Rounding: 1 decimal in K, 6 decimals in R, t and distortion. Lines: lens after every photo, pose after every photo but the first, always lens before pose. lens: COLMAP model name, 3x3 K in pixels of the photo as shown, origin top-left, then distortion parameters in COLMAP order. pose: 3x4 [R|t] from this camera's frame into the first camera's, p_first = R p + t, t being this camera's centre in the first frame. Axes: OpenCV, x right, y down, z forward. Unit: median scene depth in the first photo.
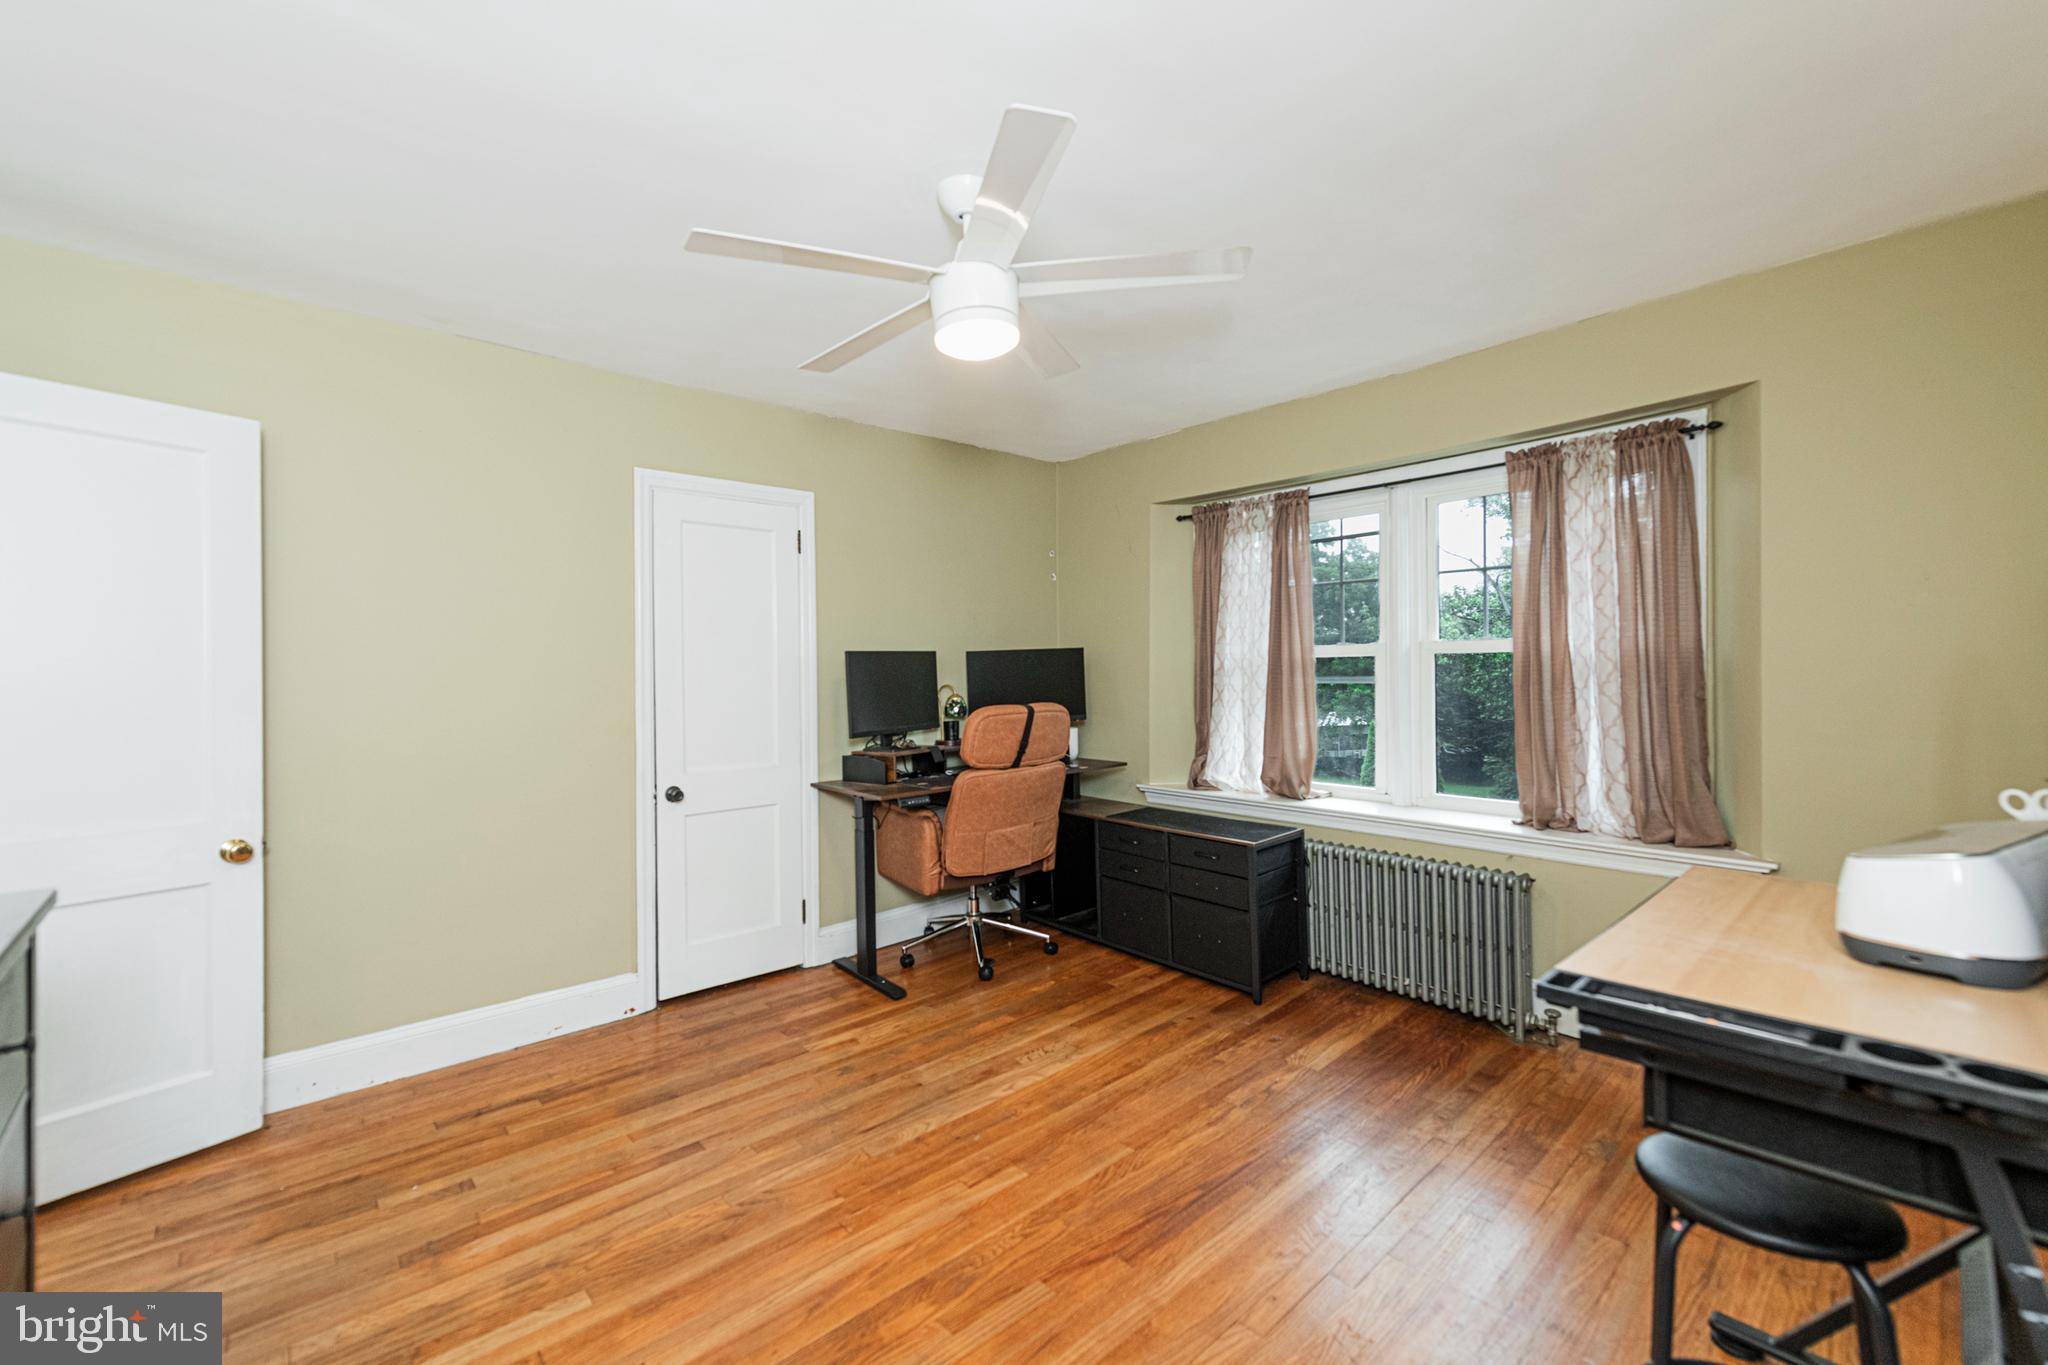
lens RADIAL K [[857.2, 0, 1028.6], [0, 857.2, 683.8], [0, 0, 1]] dist [-0.000349, -0.000159]
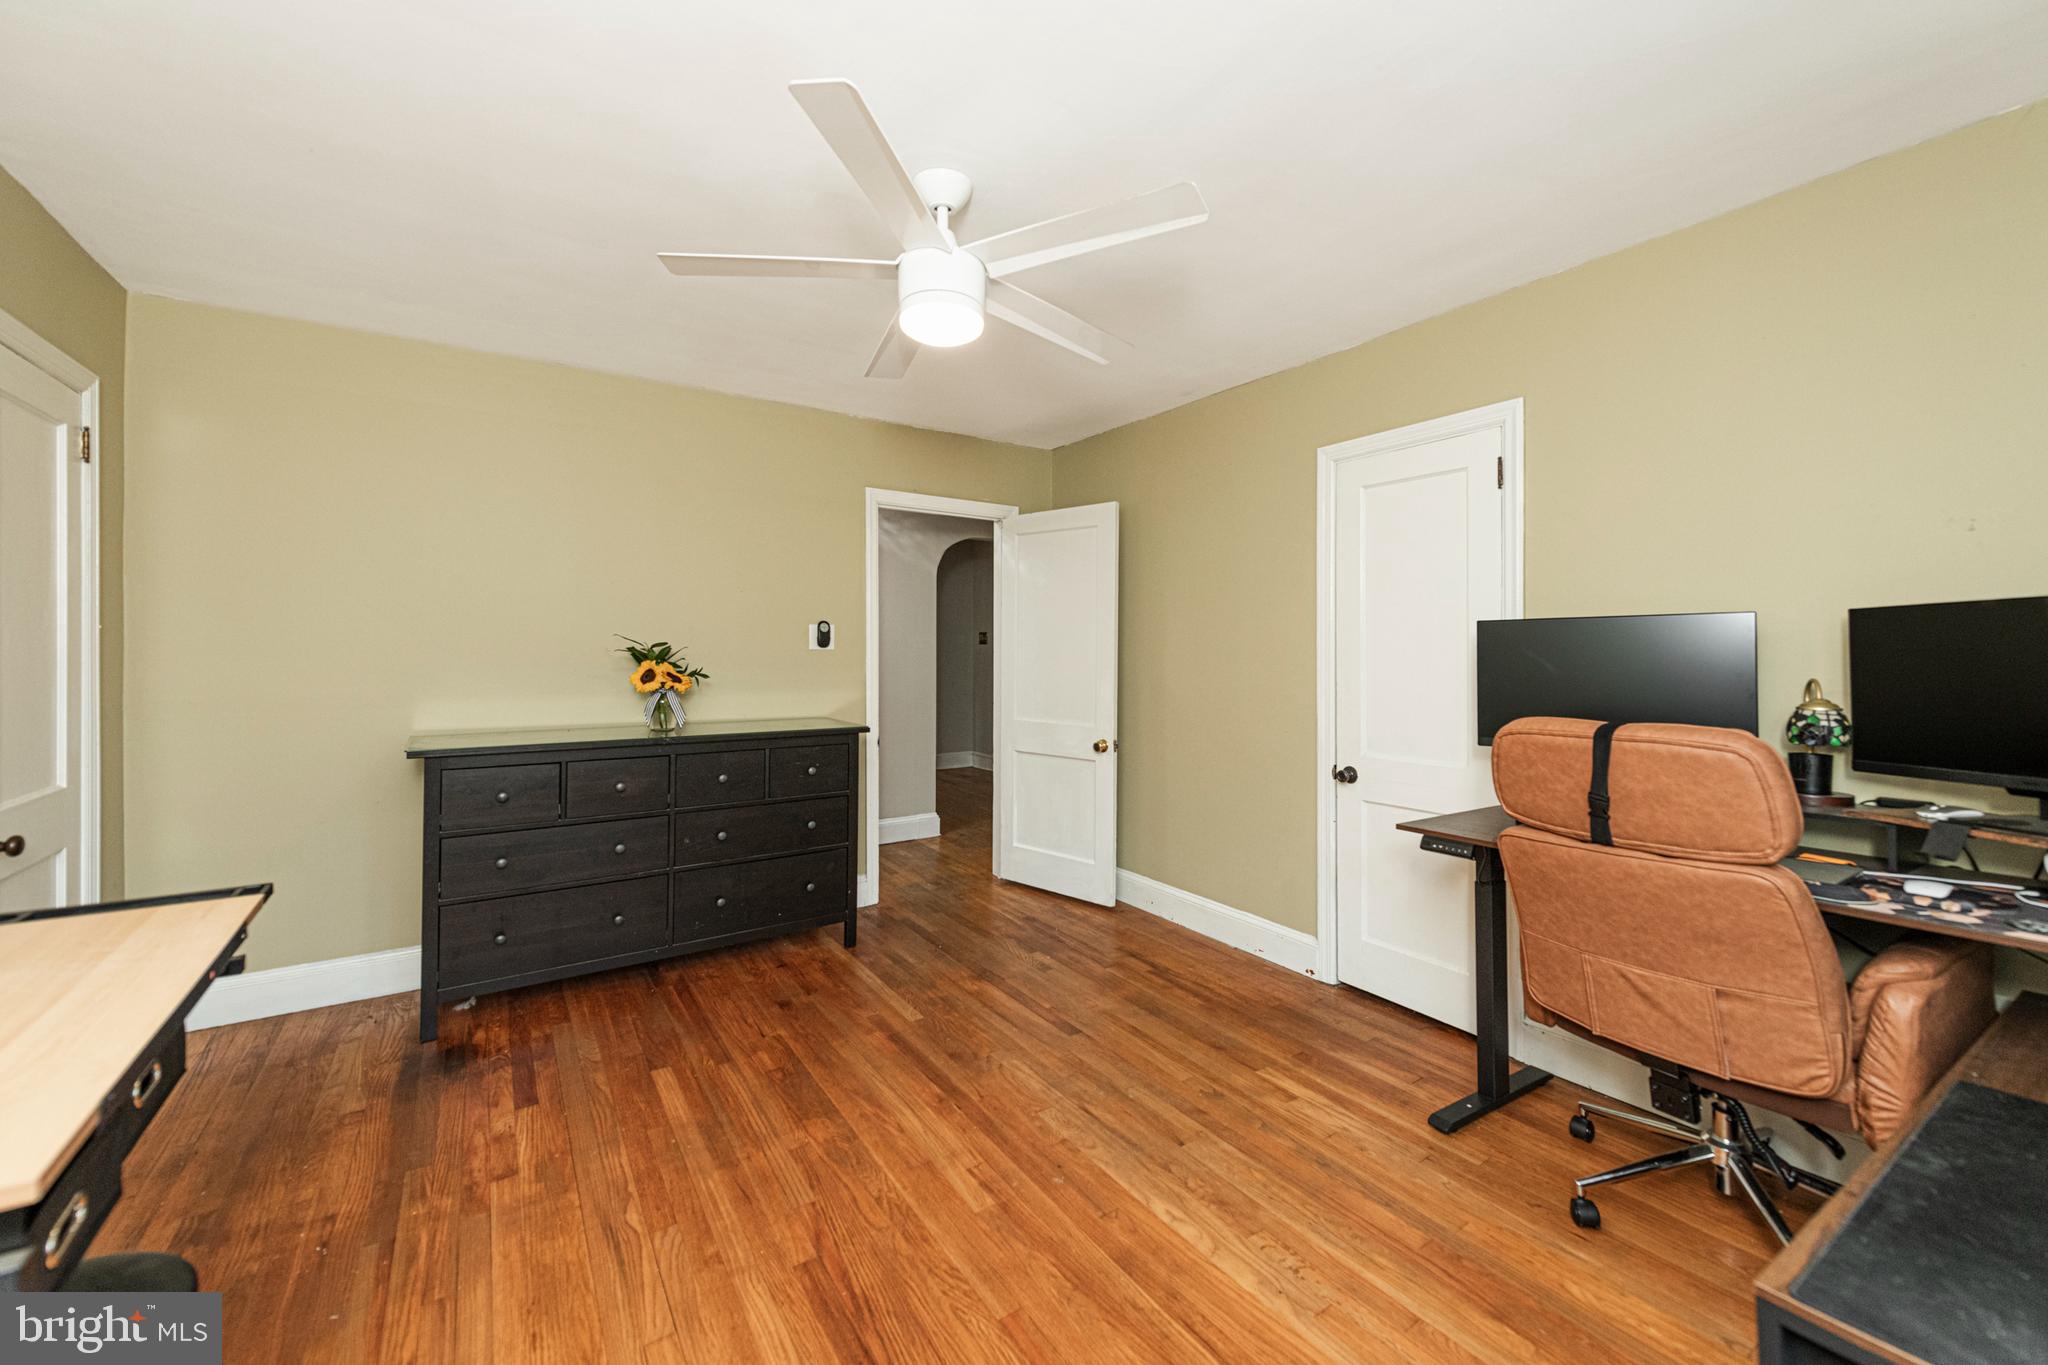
lens RADIAL K [[815.6, 0, 1013.2], [0, 815.6, 662.0], [0, 0, 1]] dist [0.017345, -0.007343]
pose [[-0.168120, 0.032892, -0.985218, 0.754159], [-0.013502, 0.999273, 0.035665, -0.035079], [0.985674, 0.019299, -0.167553, 1.070049]]
